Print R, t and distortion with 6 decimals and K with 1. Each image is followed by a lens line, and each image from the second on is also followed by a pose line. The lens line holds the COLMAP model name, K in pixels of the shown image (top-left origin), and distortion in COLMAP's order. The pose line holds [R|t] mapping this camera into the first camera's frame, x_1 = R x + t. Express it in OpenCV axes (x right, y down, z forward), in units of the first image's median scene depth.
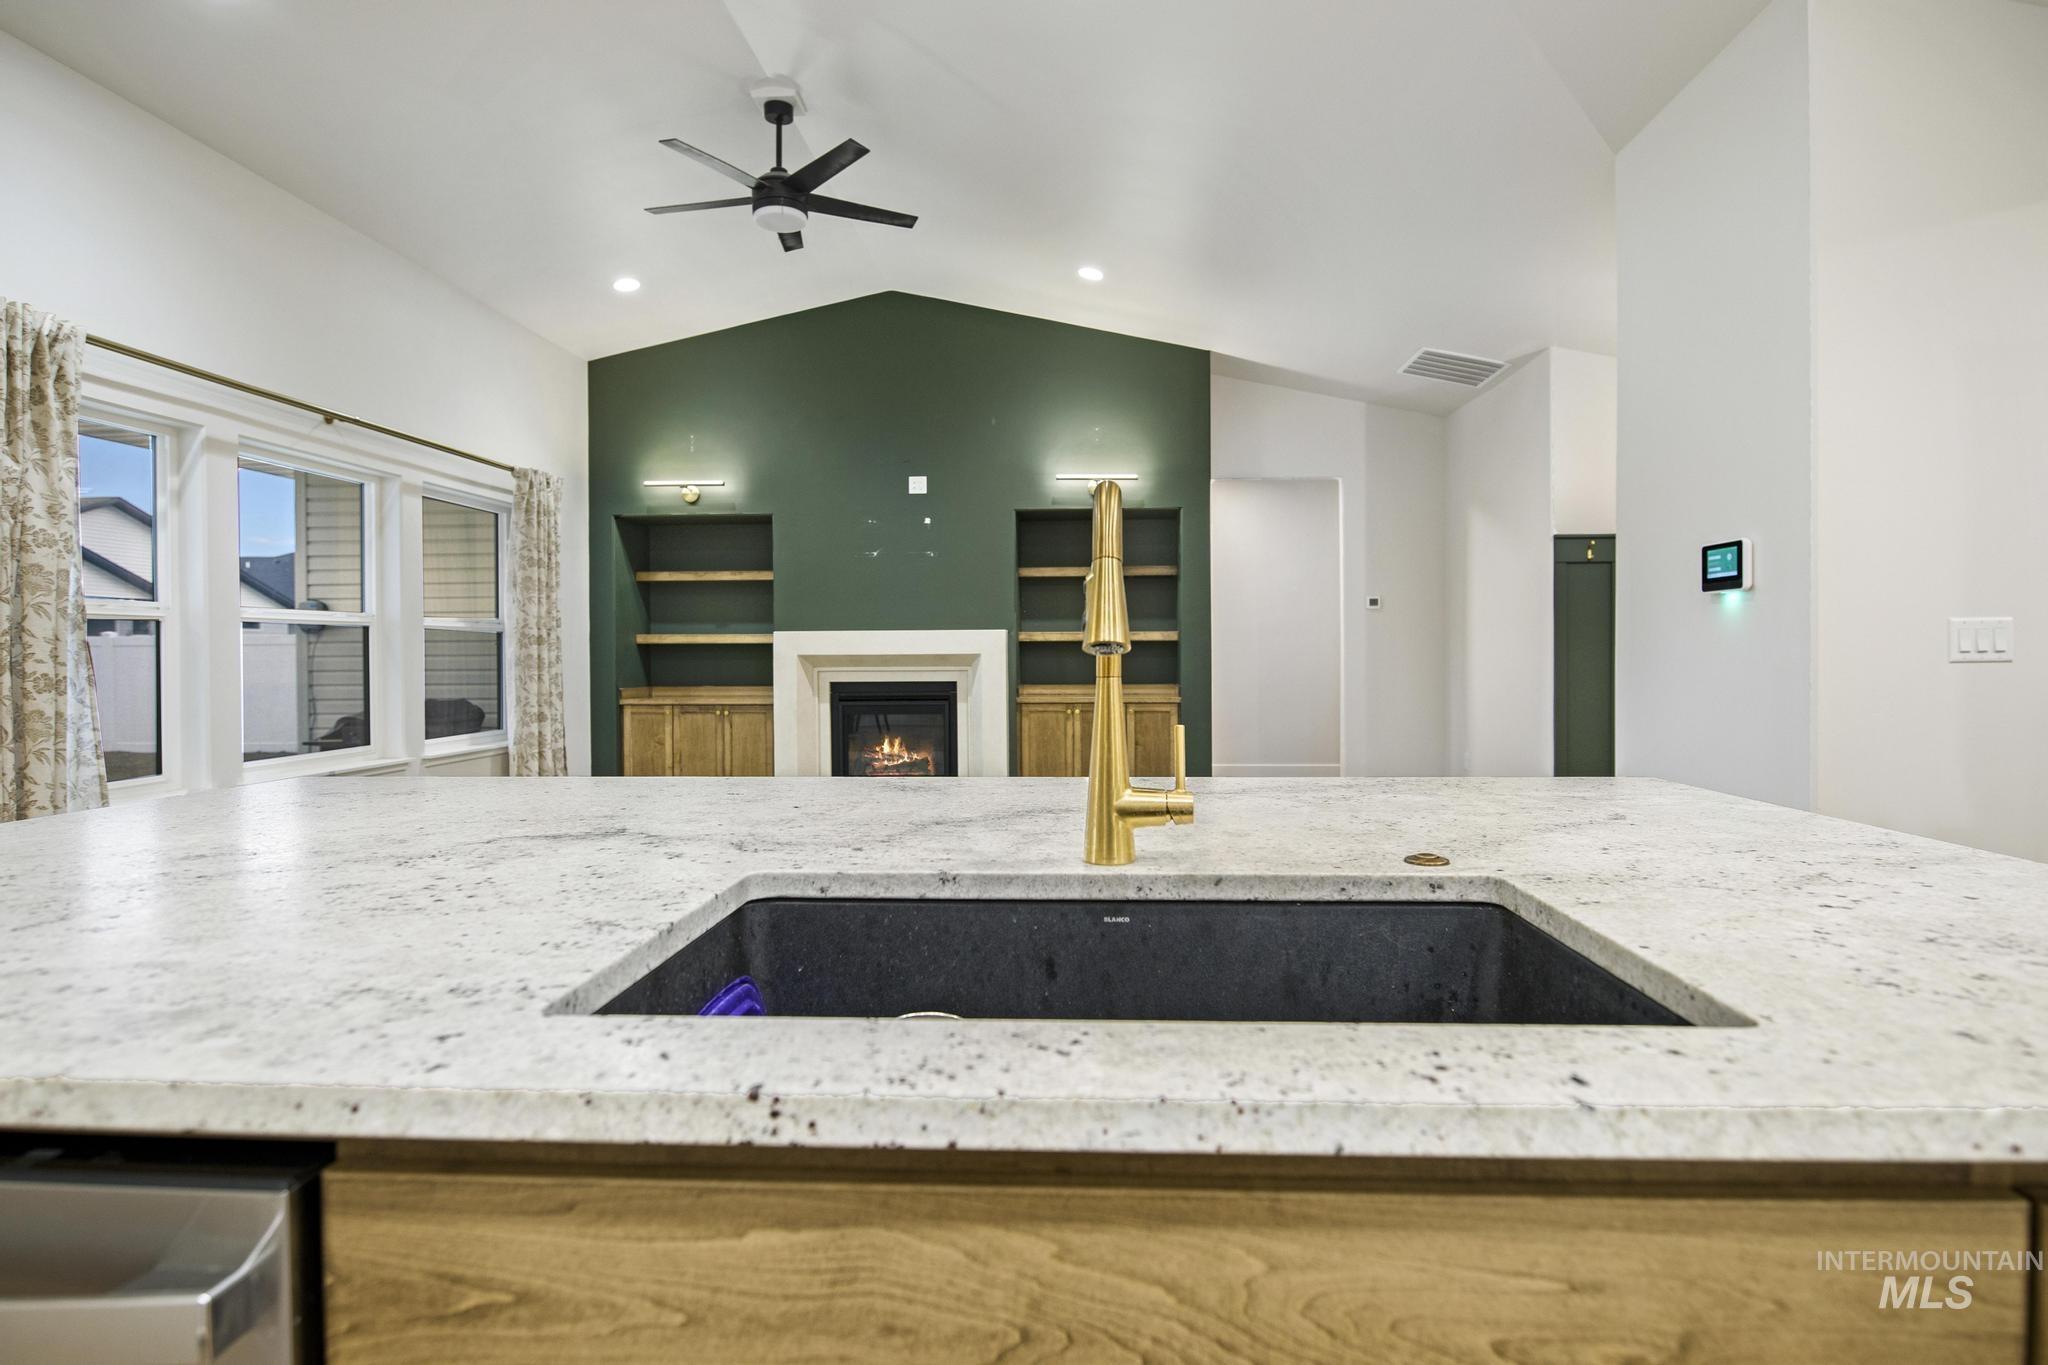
lens RADIAL K [[1051.7, 0, 1026.4], [0, 1051.7, 675.6], [0, 0, 1]] dist [-0.000409, 0.000084]
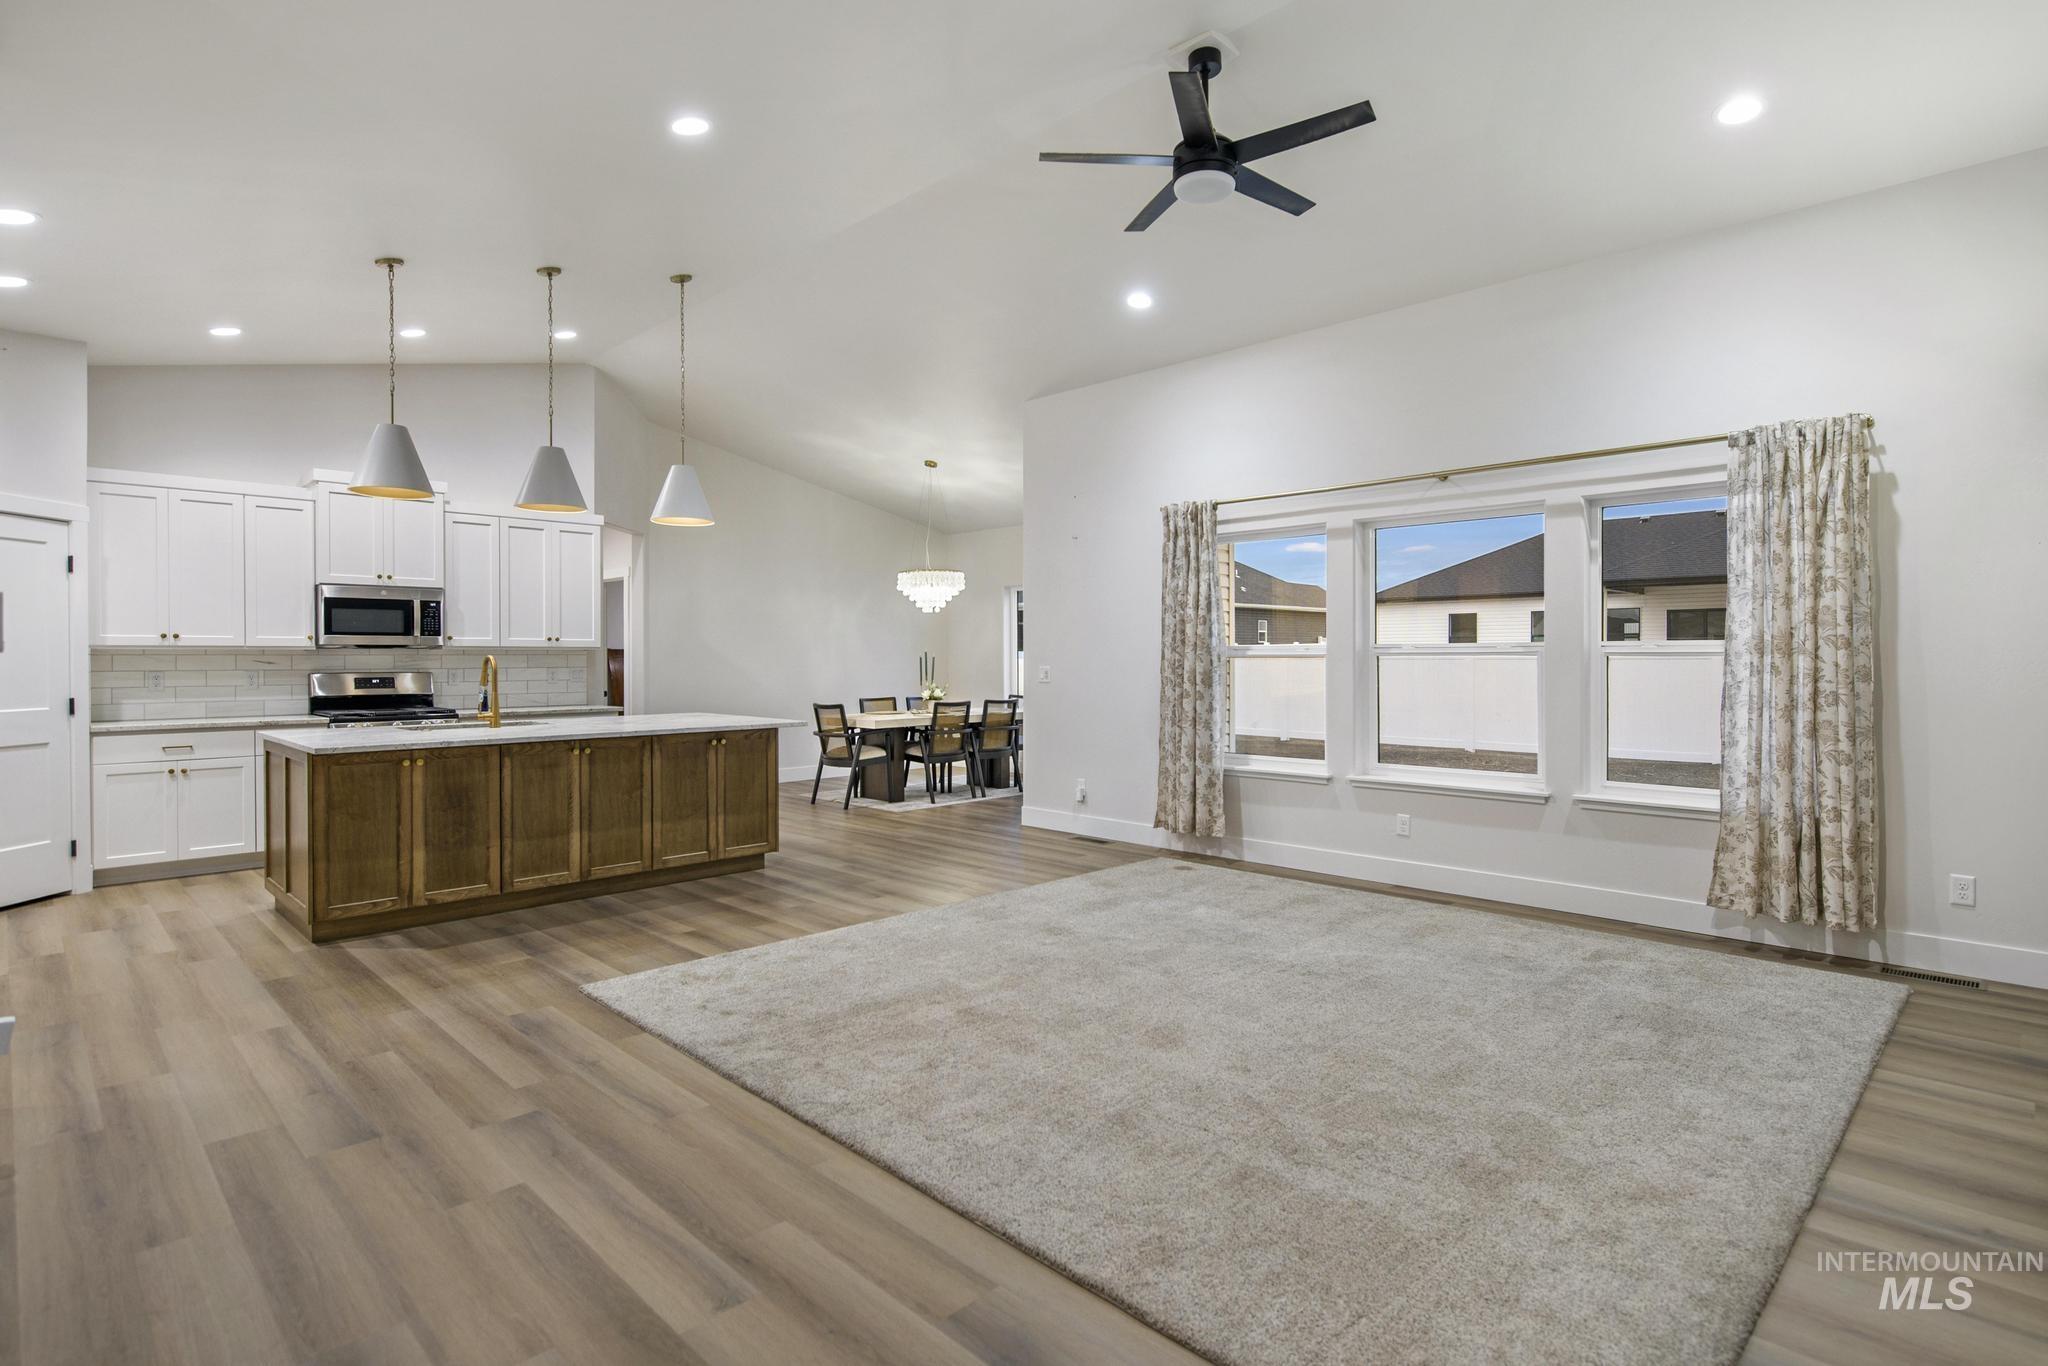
lens RADIAL K [[1051.7, 0, 1020.0], [0, 1051.7, 668.2], [0, 0, 1]] dist [-0.000409, 0.000084]
pose [[-0.665146, 0.015007, -0.746563, 0.339029], [-0.009164, 0.999559, 0.028257, -0.044017], [0.746658, 0.025637, -0.664714, 0.964554]]
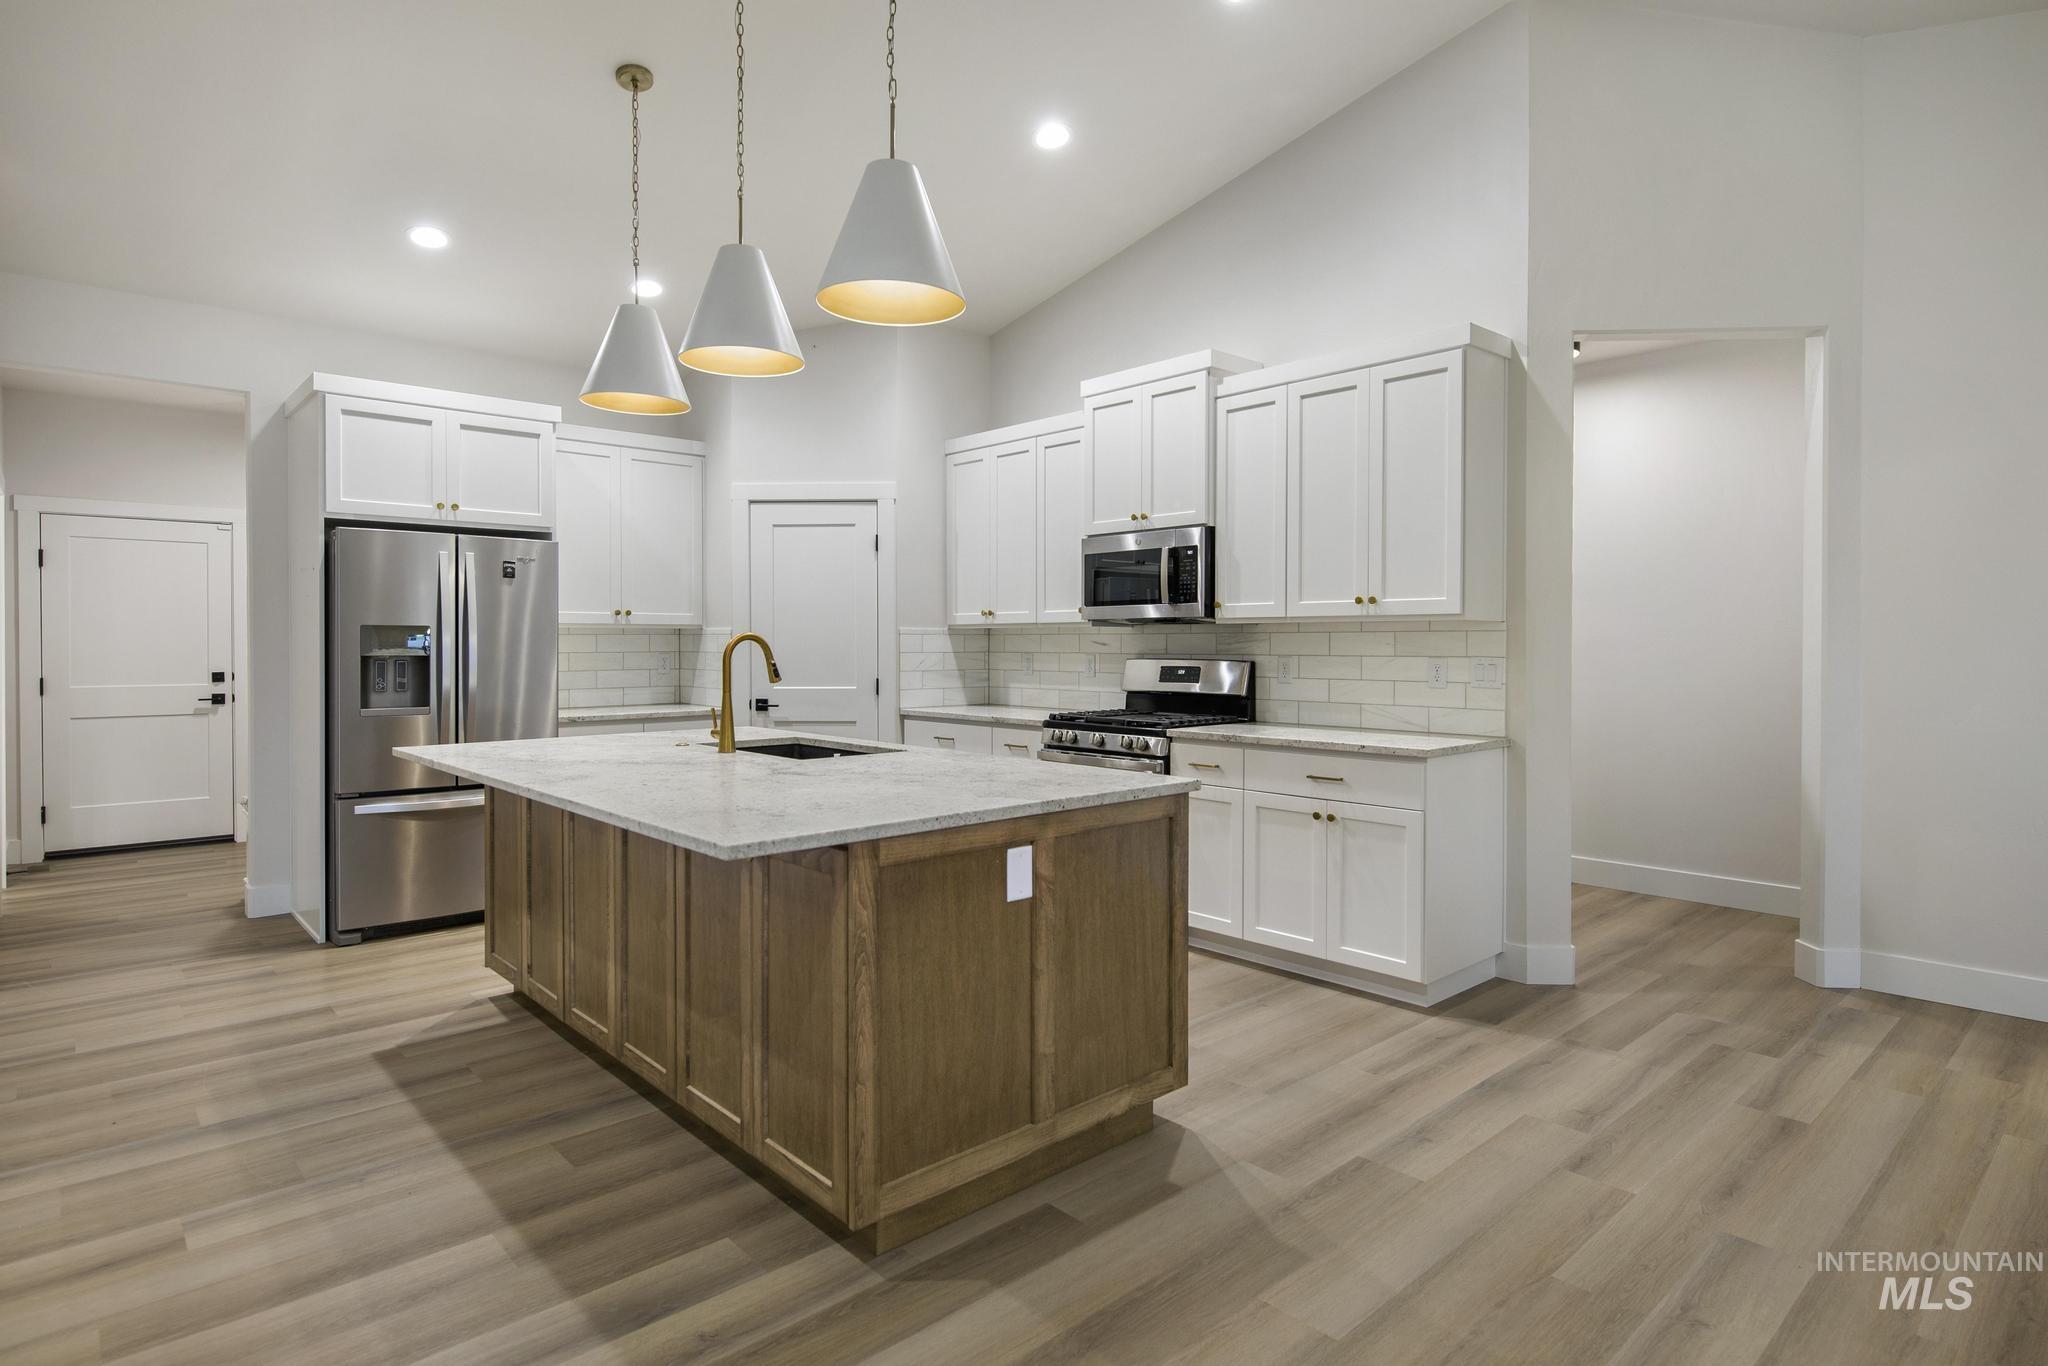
lens RADIAL K [[1085.4, 0, 1044.0], [0, 1085.4, 653.4], [0, 0, 1]] dist [0.000485, -0.000094]
pose [[-0.719849, -0.001566, 0.694129, -0.417877], [0.017790, 0.999627, 0.020703, -0.026140], [-0.693903, 0.027252, -0.719553, 0.407945]]
